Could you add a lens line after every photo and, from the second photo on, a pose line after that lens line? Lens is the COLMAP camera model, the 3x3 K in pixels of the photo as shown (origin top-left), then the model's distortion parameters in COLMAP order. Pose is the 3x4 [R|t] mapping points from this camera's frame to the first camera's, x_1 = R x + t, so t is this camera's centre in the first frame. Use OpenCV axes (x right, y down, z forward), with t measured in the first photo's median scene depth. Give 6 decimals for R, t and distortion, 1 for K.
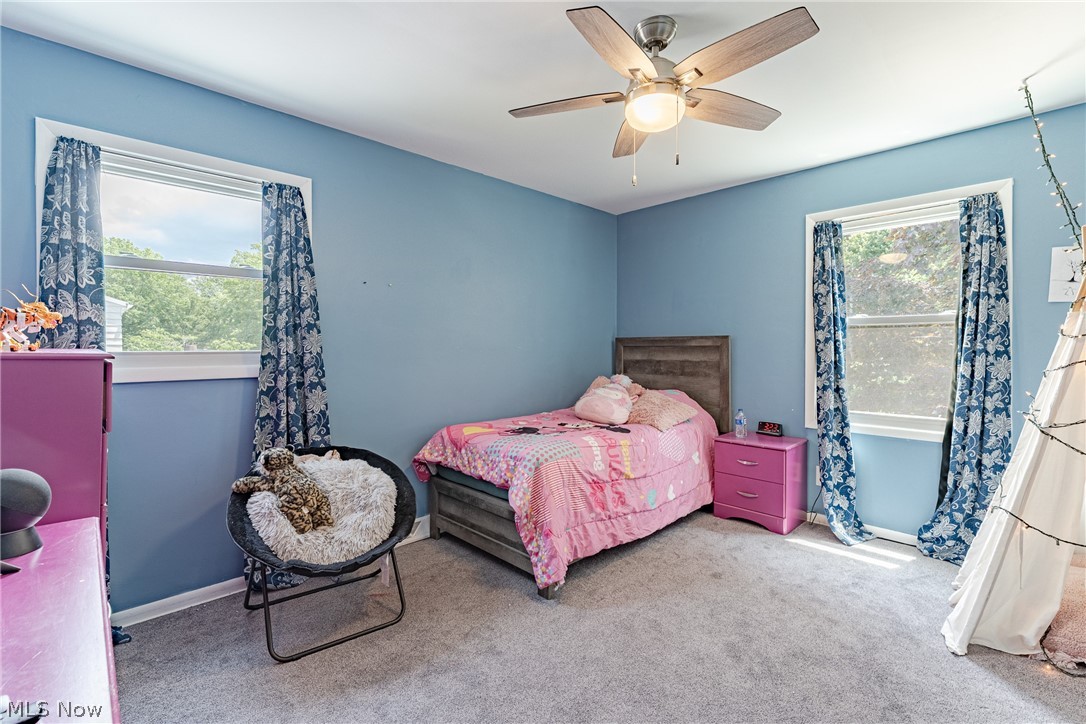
lens RADIAL K [[494.3, 0, 542.0], [0, 494.3, 351.8], [0, 0, 1]] dist [0.001895, -0.000873]
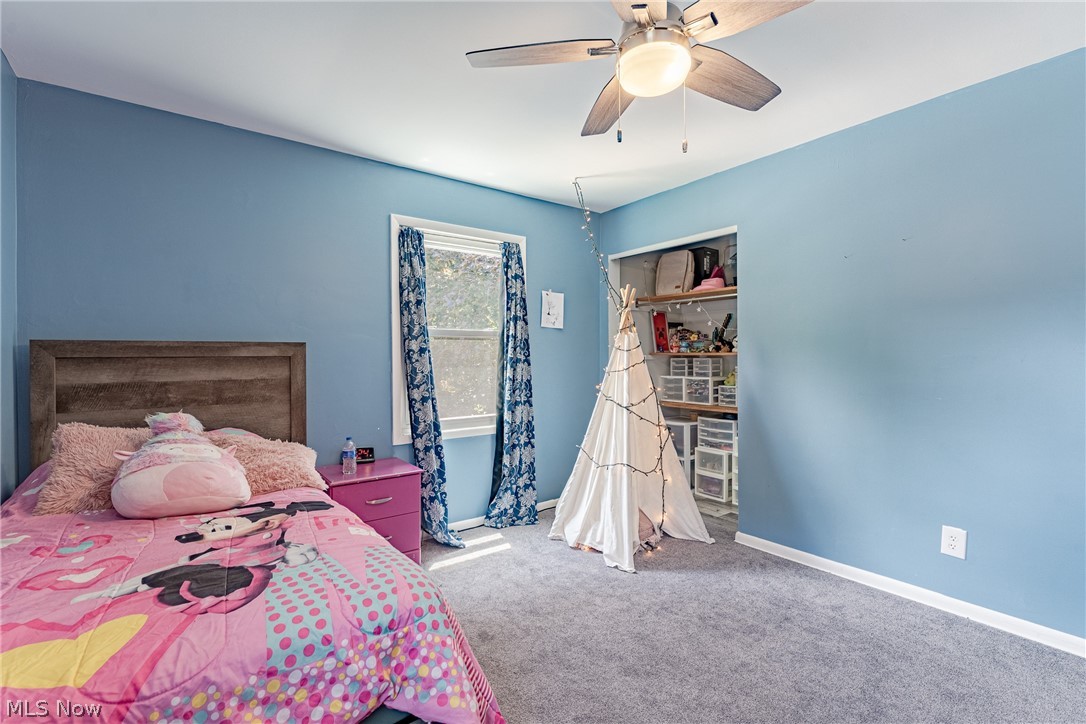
lens RADIAL K [[494.3, 0, 540.9], [0, 494.3, 353.8], [0, 0, 1]] dist [0.001895, -0.000873]
pose [[0.116813, 0.000640, 0.993154, -0.429663], [0.011662, 0.999930, -0.002016, -0.014310], [-0.993085, 0.011817, 0.116798, 0.767789]]
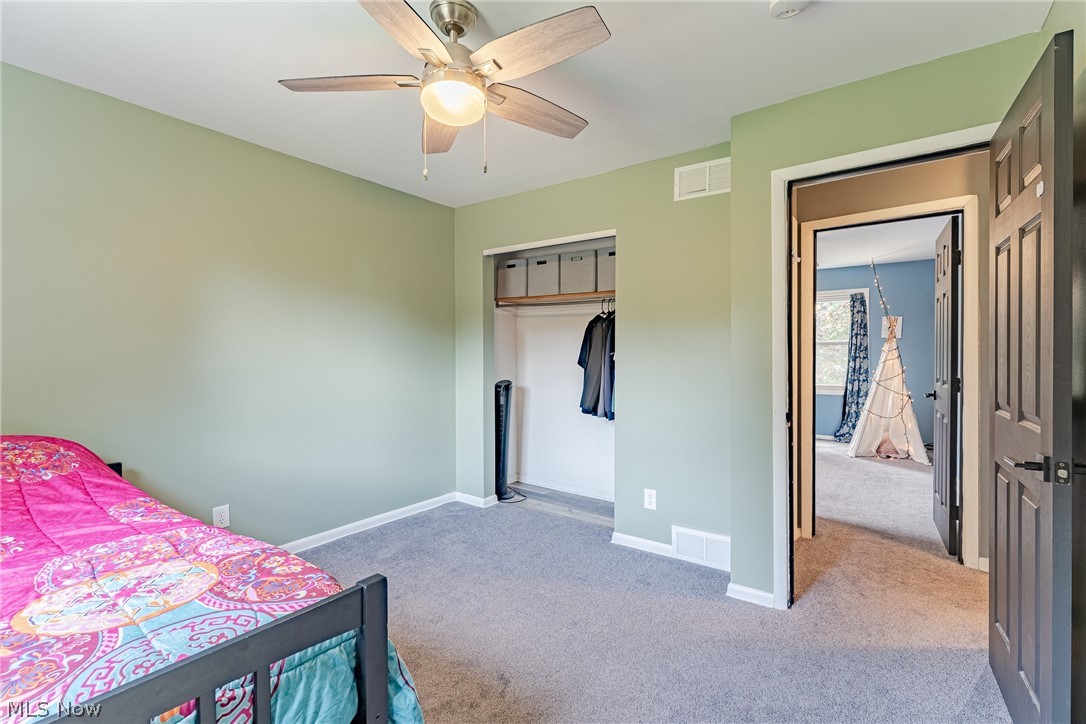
lens RADIAL K [[494.3, 0, 542.2], [0, 494.3, 360.3], [0, 0, 1]] dist [0.001895, -0.000873]
pose [[0.985260, -0.004084, 0.171015, -1.077666], [0.003413, 0.999985, 0.004216, 0.000153], [-0.171030, -0.003571, 0.985259, -1.152321]]
